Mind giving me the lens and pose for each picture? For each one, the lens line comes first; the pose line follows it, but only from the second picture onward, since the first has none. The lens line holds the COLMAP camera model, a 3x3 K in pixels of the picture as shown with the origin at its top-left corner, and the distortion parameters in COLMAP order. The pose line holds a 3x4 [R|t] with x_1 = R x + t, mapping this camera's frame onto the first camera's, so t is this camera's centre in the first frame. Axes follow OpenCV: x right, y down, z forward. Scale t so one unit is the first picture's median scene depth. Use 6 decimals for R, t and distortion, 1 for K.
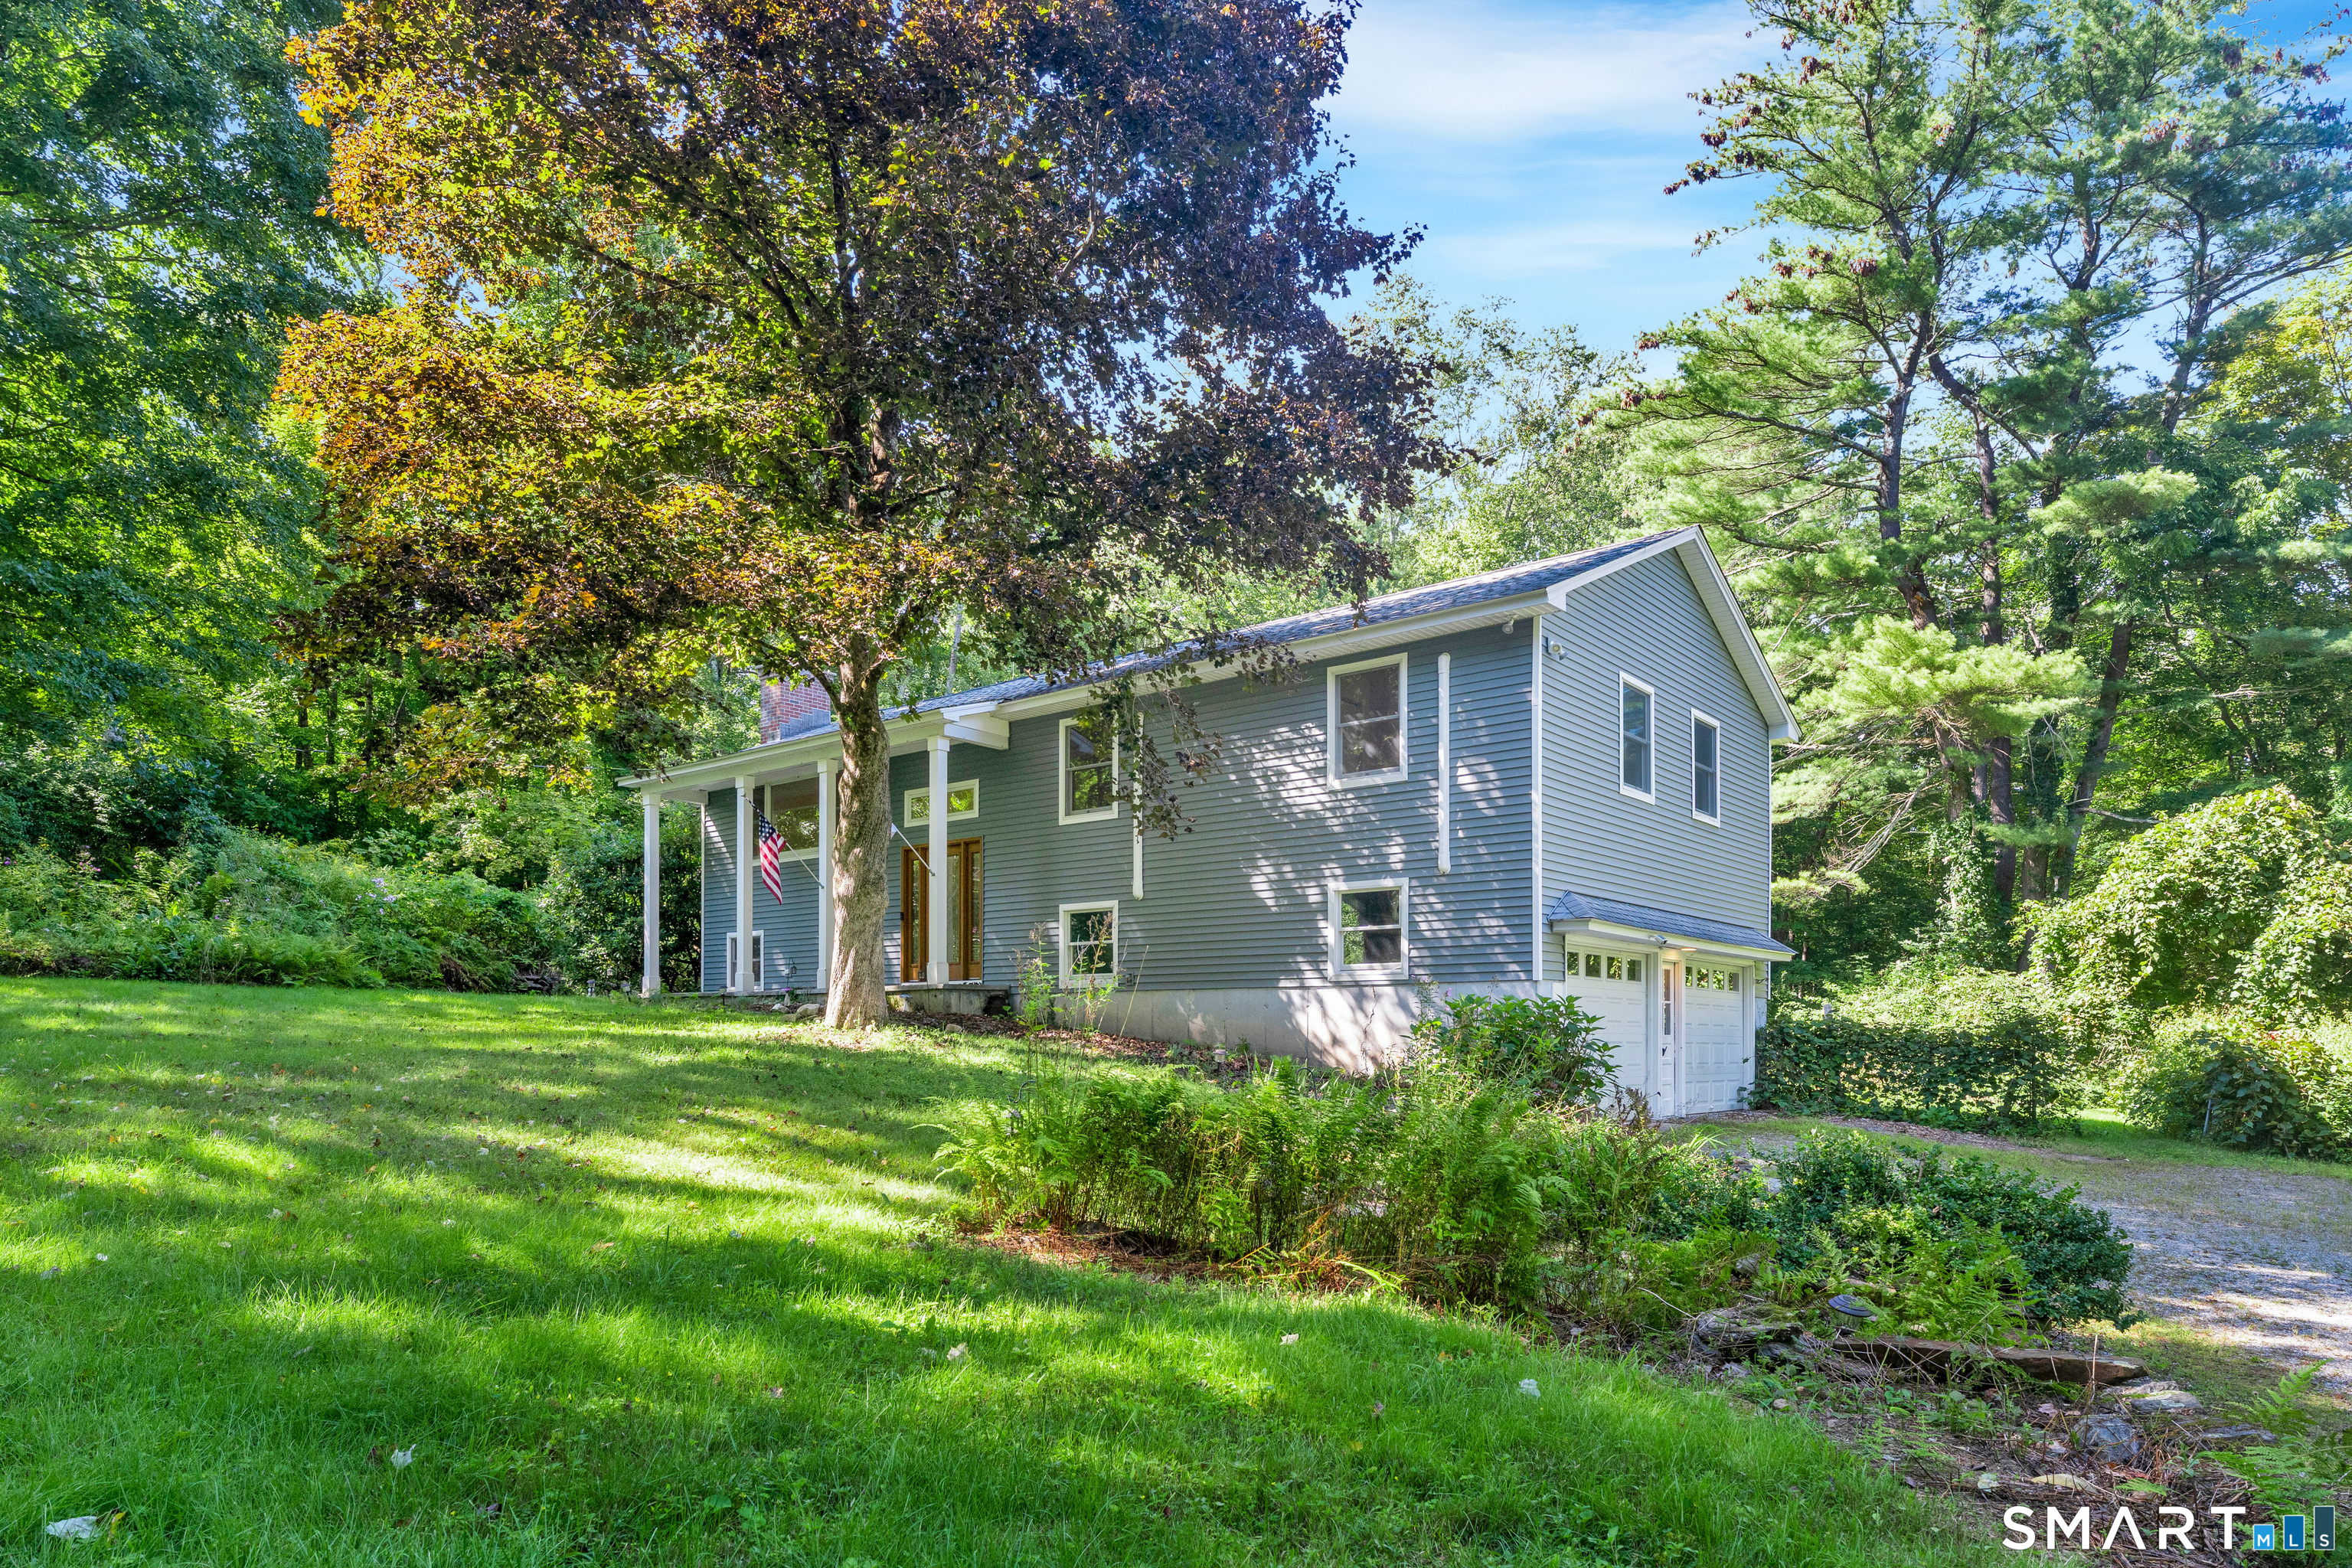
lens RADIAL K [[1410.4, 0, 1176.1], [0, 1410.4, 811.9], [0, 0, 1]] dist [-0.003158, -0.001086]
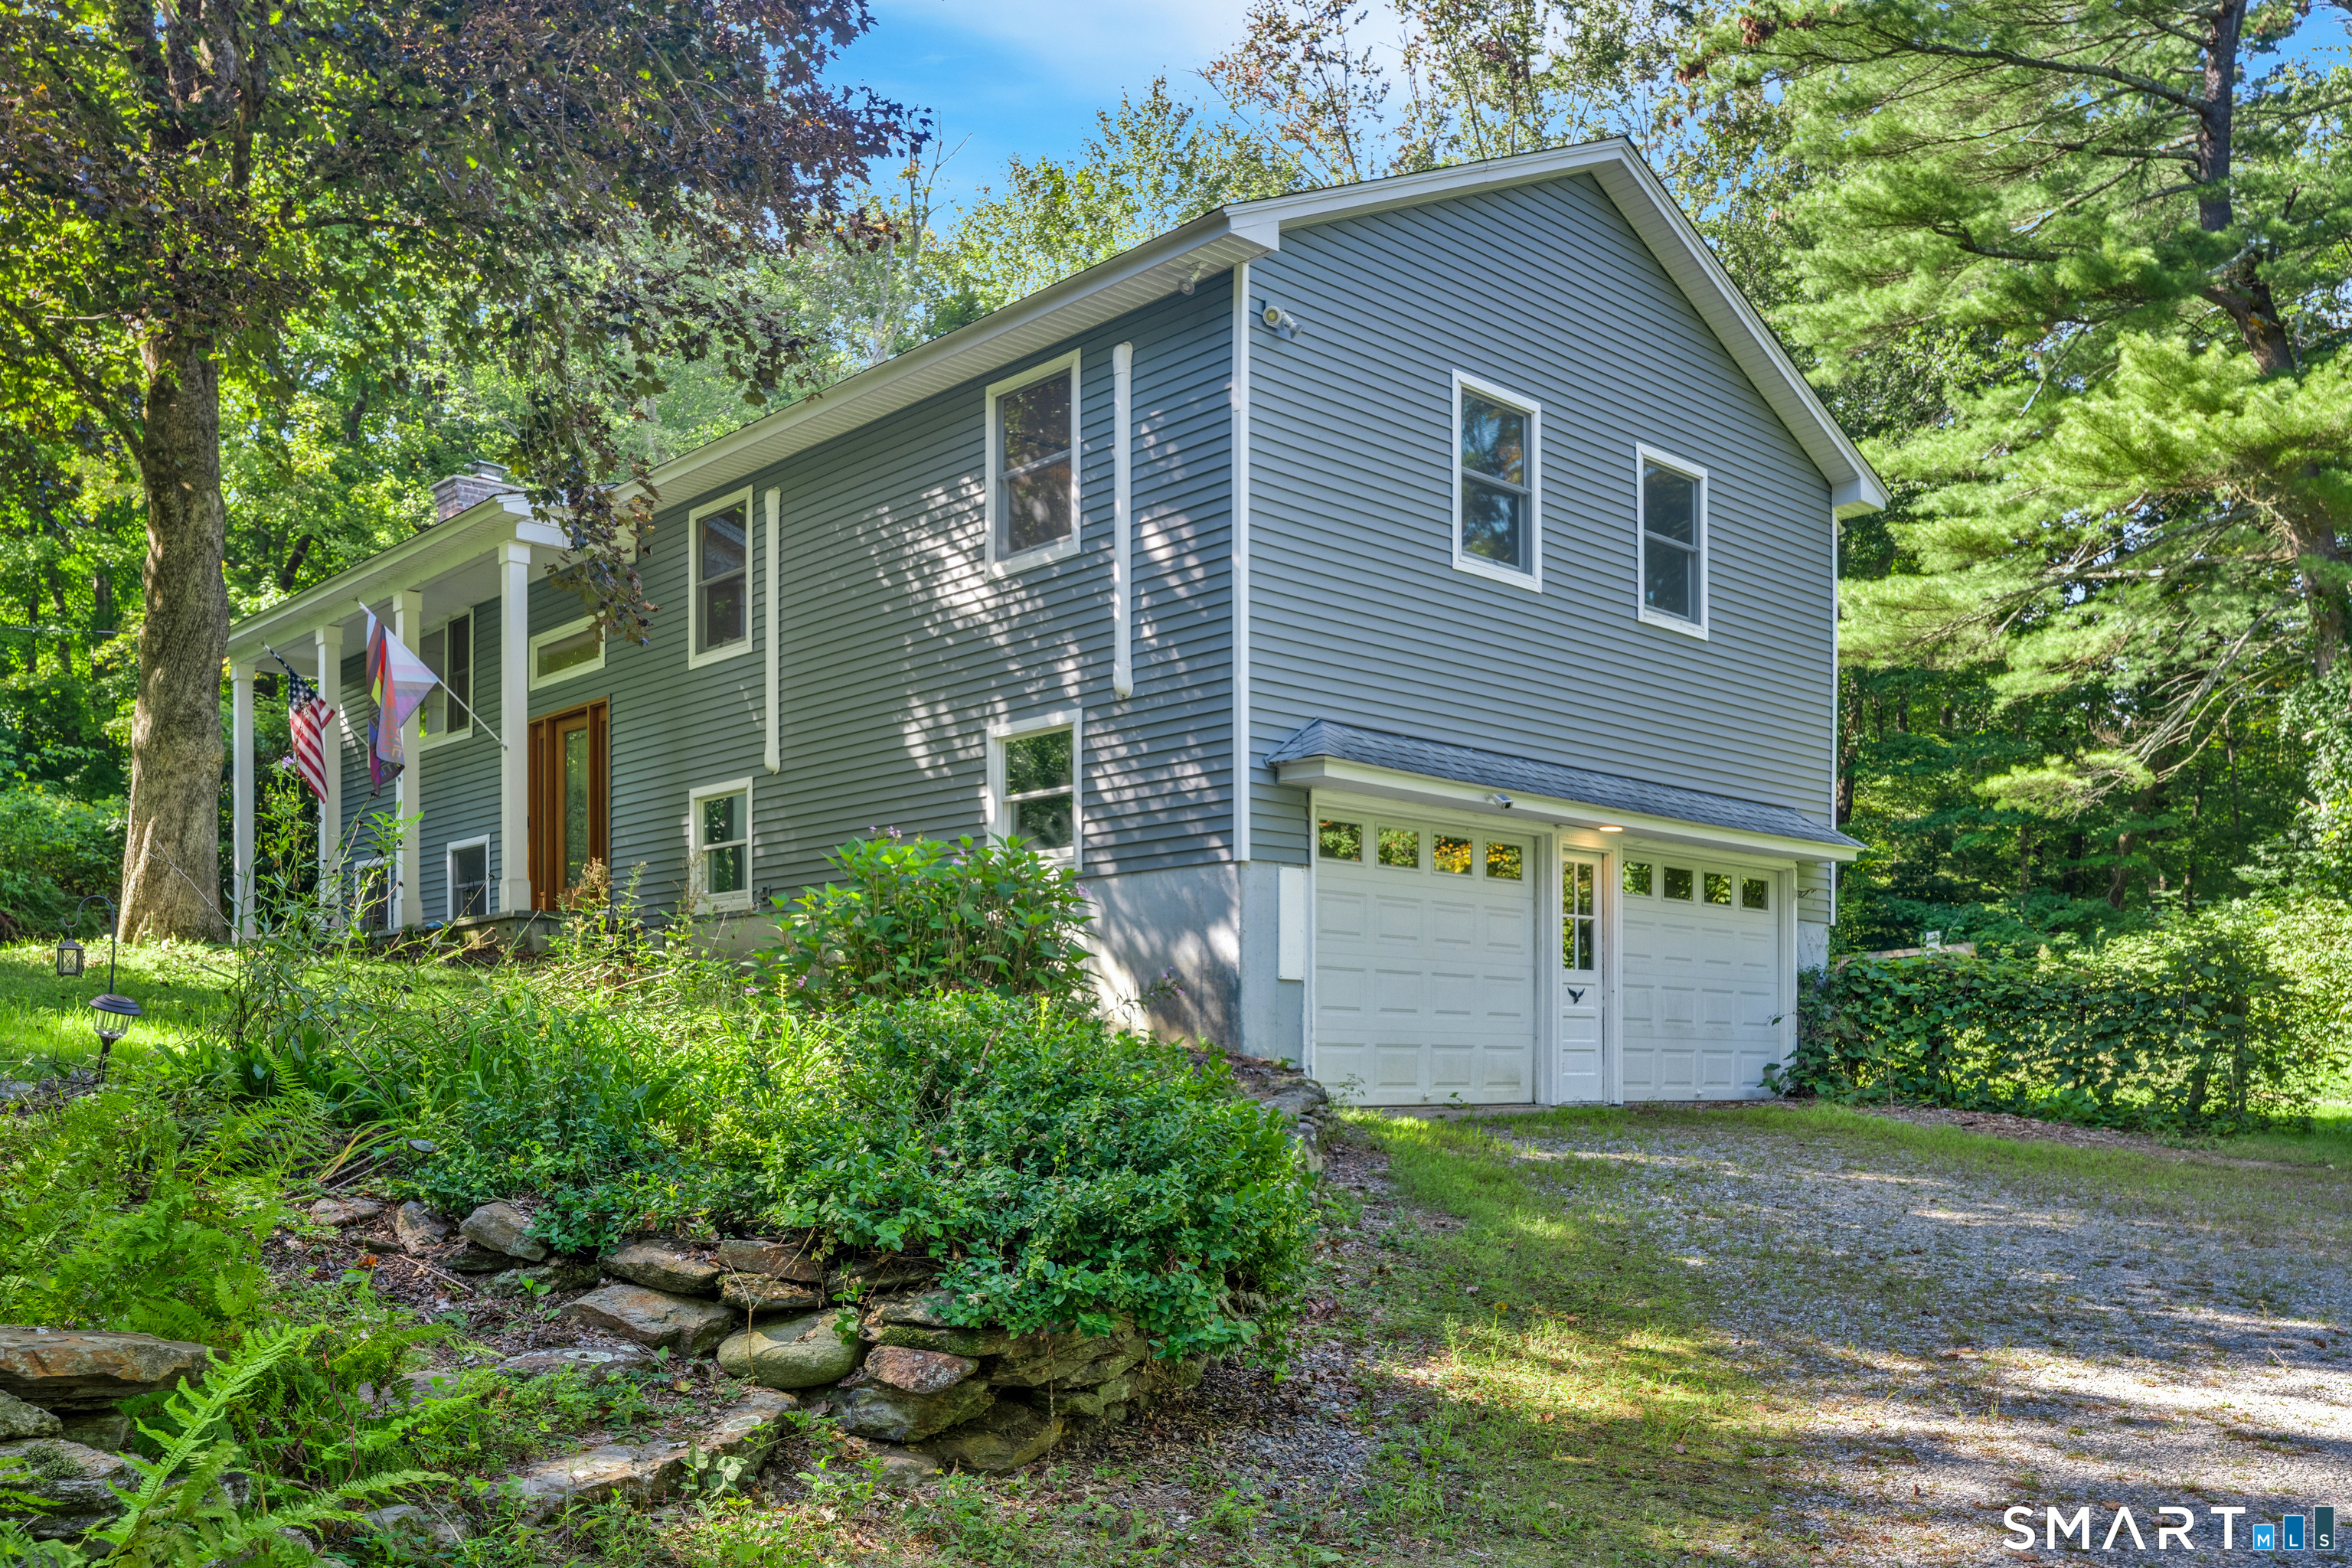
lens RADIAL K [[1937.0, 0, 1176.0], [0, 1937.0, 784.0], [0, 0, 1]] dist [0.010366, 0.007885]
pose [[0.992249, -0.020761, -0.122521, 0.291705], [0.022154, 0.999704, 0.010017, 0.068202], [0.122277, -0.012654, 0.992415, 0.146391]]
